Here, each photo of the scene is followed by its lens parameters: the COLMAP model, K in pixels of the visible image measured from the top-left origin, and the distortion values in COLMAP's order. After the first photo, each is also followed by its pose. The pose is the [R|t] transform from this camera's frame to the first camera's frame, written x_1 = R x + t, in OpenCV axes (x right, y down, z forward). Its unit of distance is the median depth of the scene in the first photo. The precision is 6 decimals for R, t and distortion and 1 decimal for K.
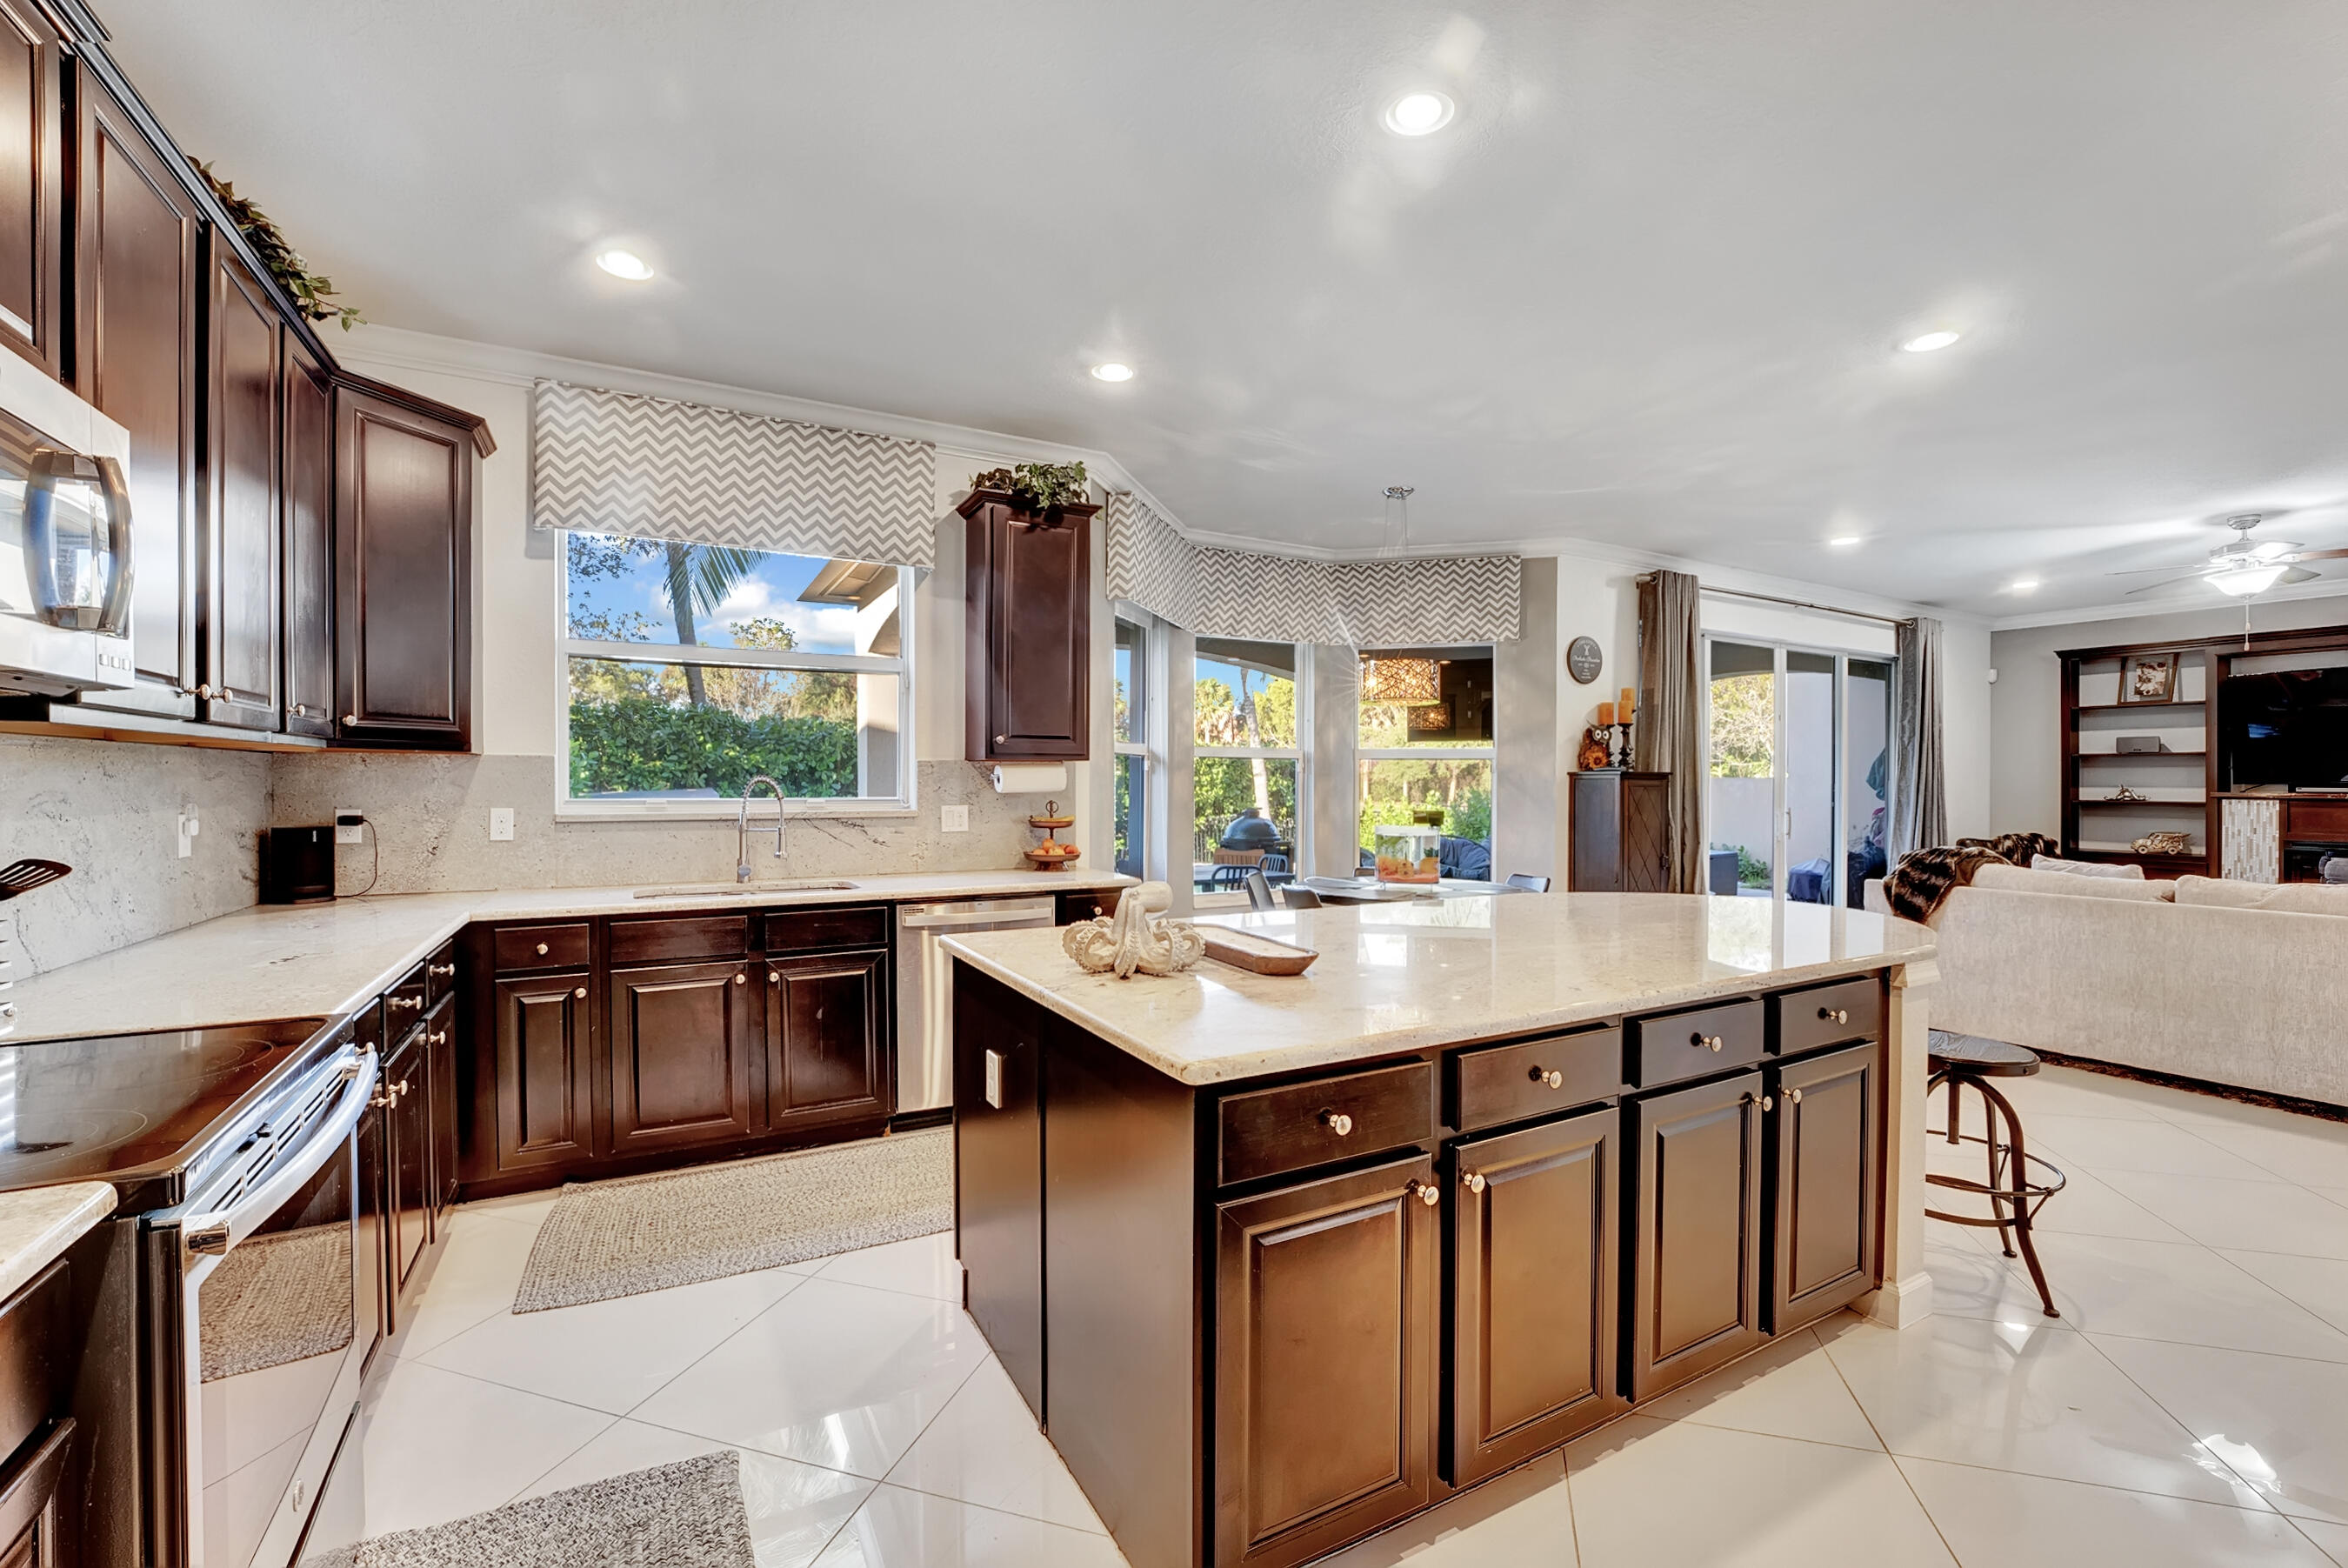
lens RADIAL K [[967.9, 0, 1184.3], [0, 967.9, 774.6], [0, 0, 1]] dist [-0.032239, 0.005783]
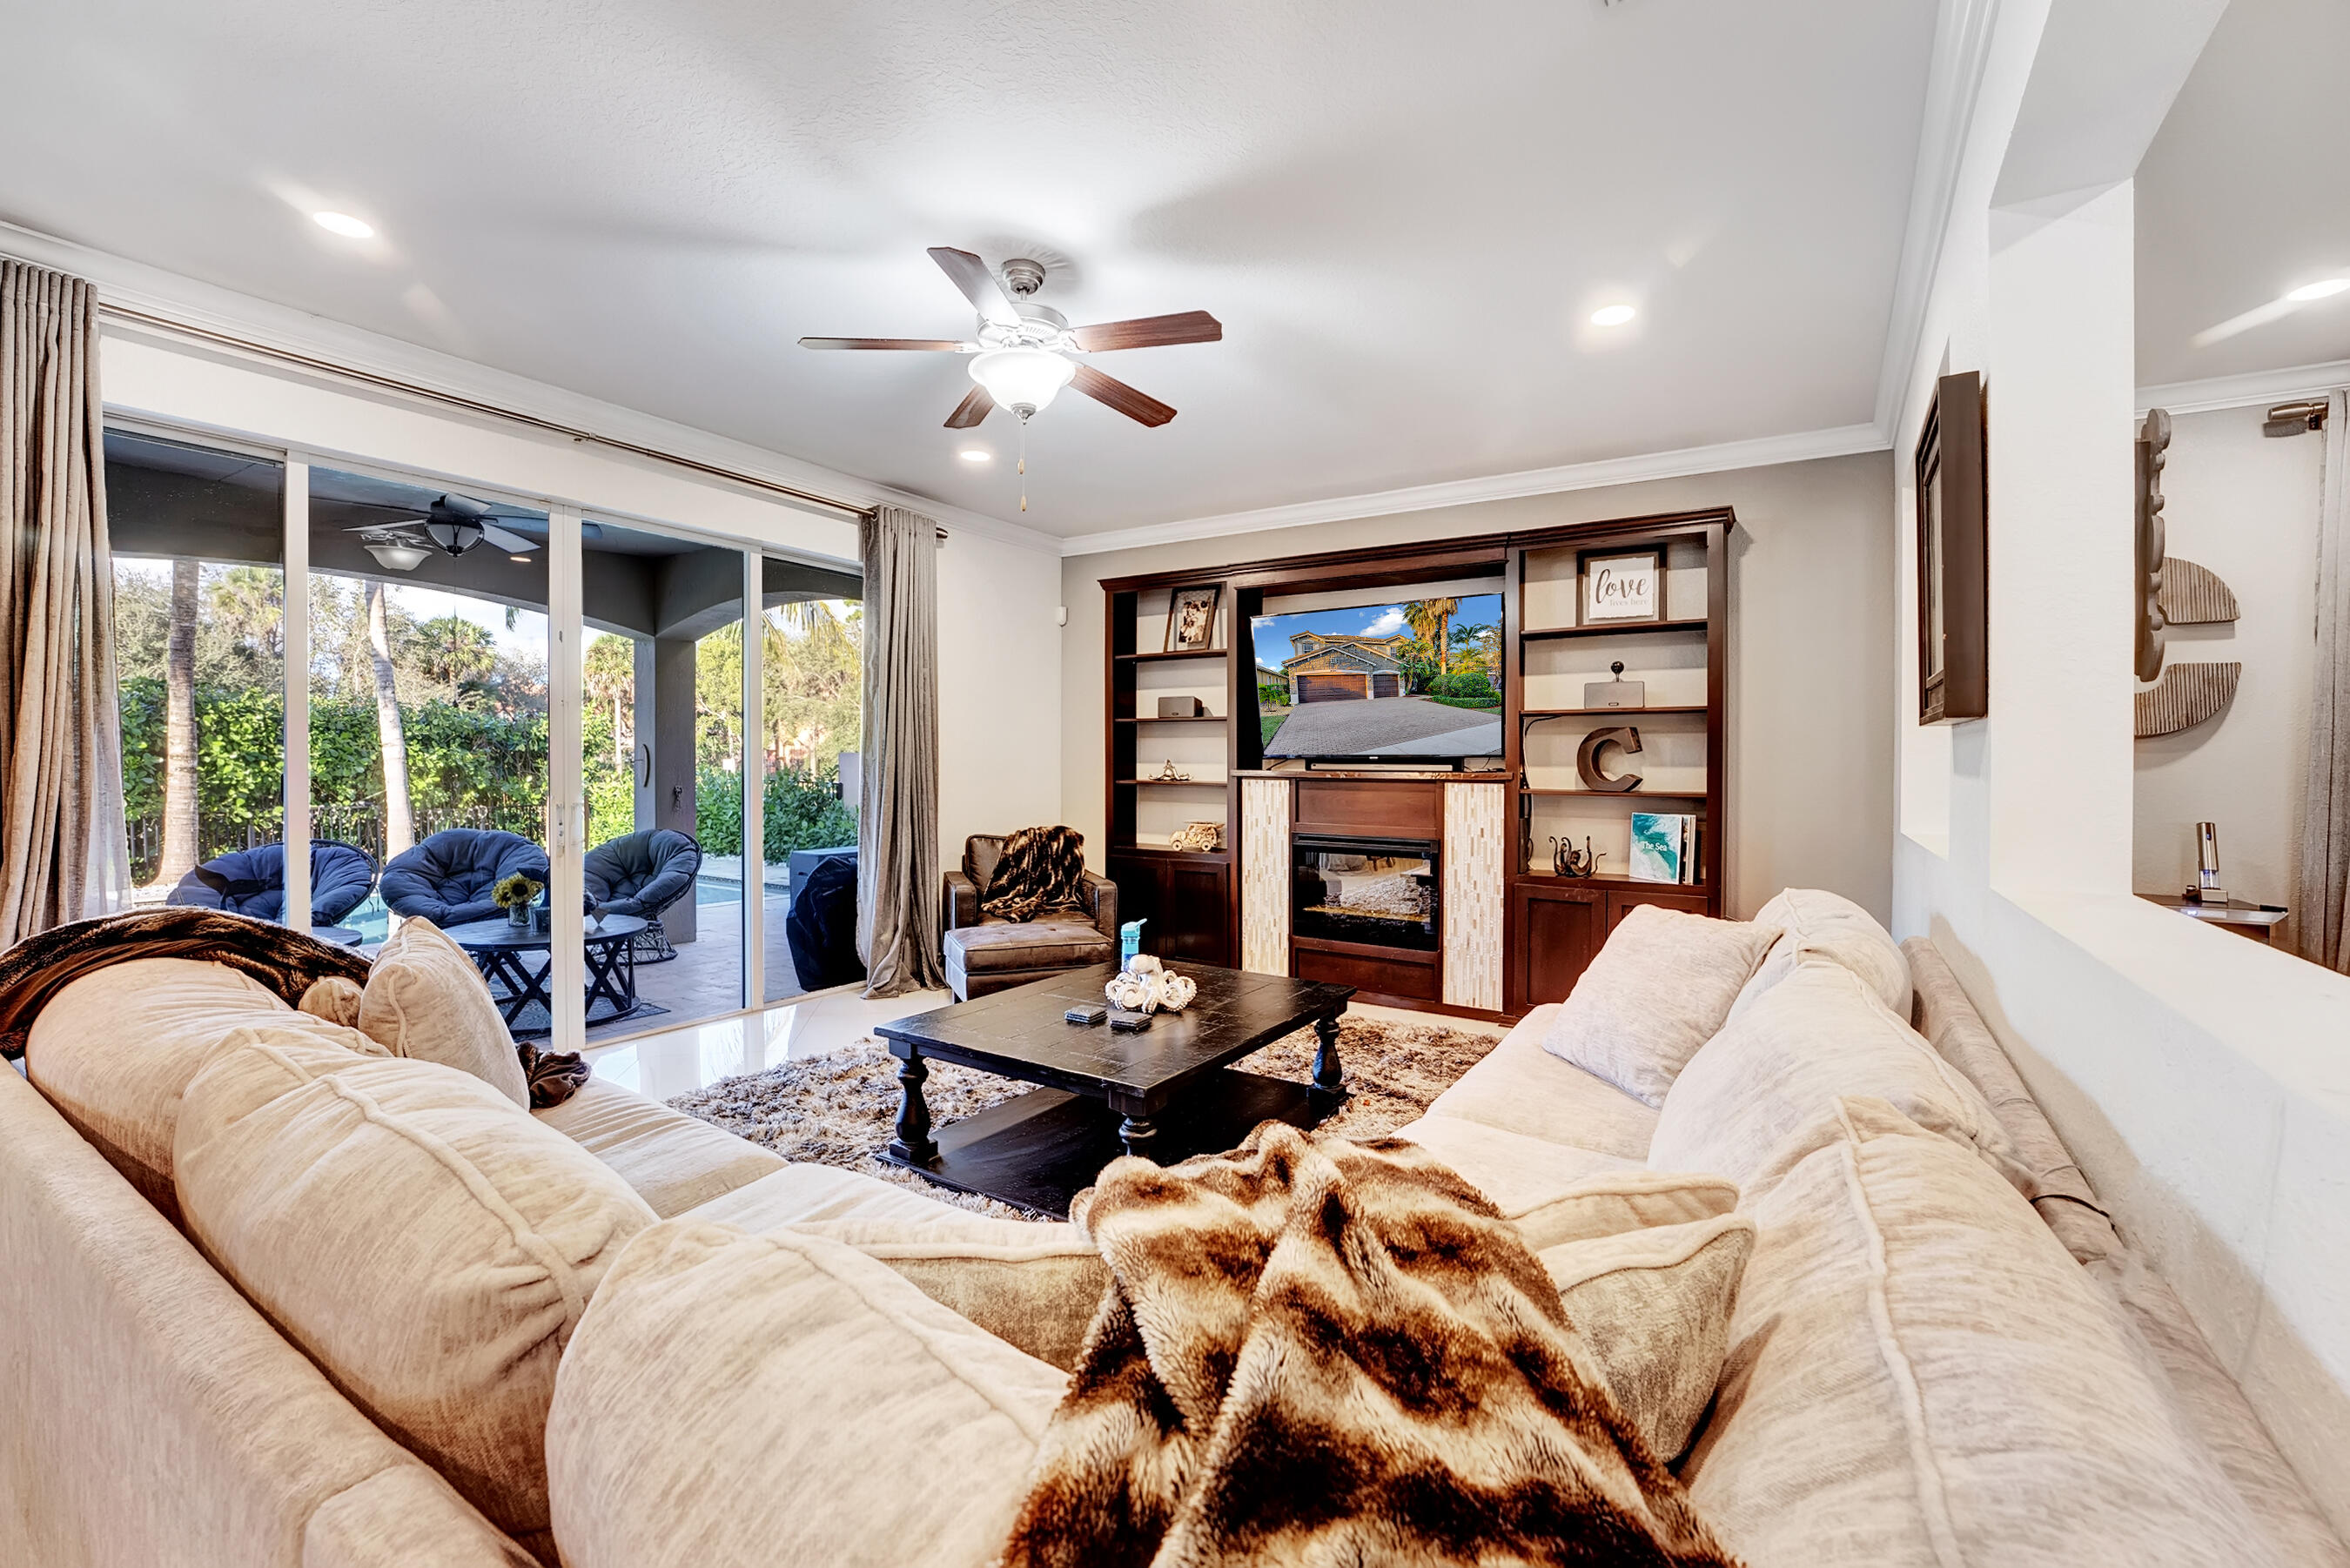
lens RADIAL K [[968.6, 0, 1185.3], [0, 968.6, 774.6], [0, 0, 1]] dist [-0.032239, 0.005783]
pose [[0.878799, -0.001098, 0.477192, 0.649047], [-0.009591, 0.999755, 0.019963, 0.007215], [-0.477097, -0.022120, 0.878572, 0.310805]]
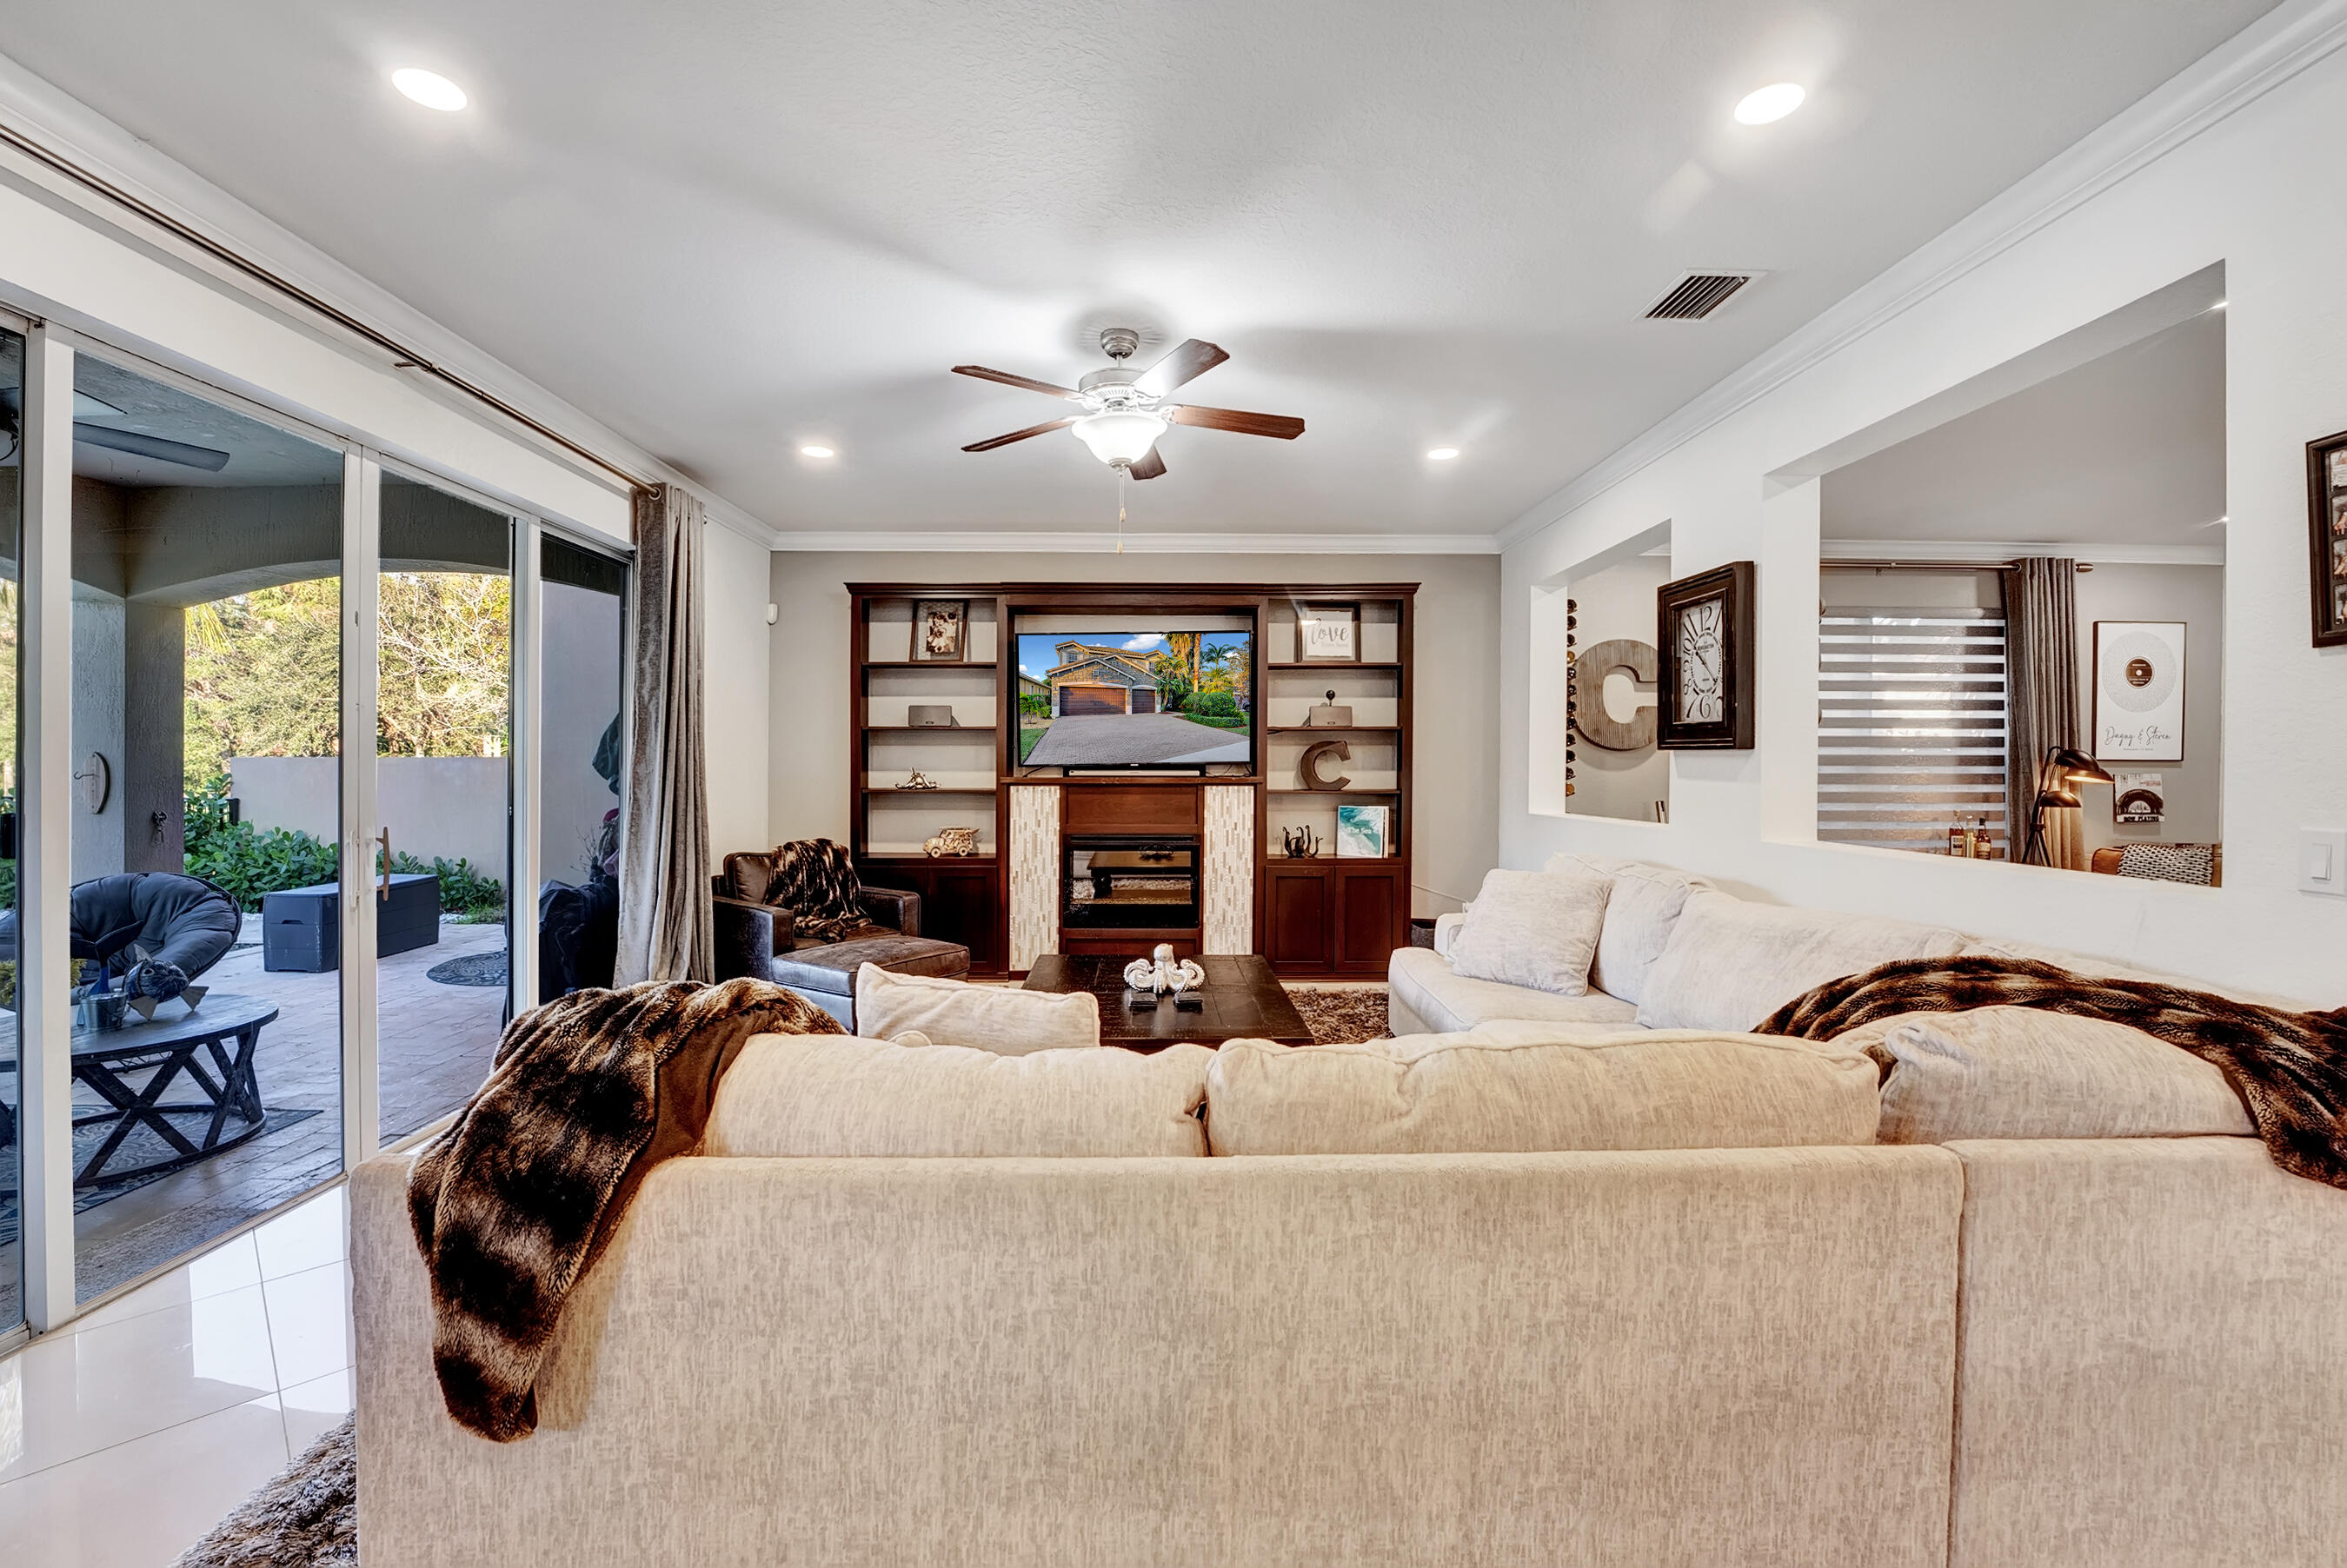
lens RADIAL K [[976.8, 0, 1147.1], [0, 976.8, 766.2], [0, 0, 1]] dist [-0.028260, 0.000046]
pose [[0.476810, -0.006483, 0.878982, 0.398242], [-0.005667, 0.999929, 0.010449, 0.000227], [-0.878988, -0.009963, 0.476740, 0.465891]]
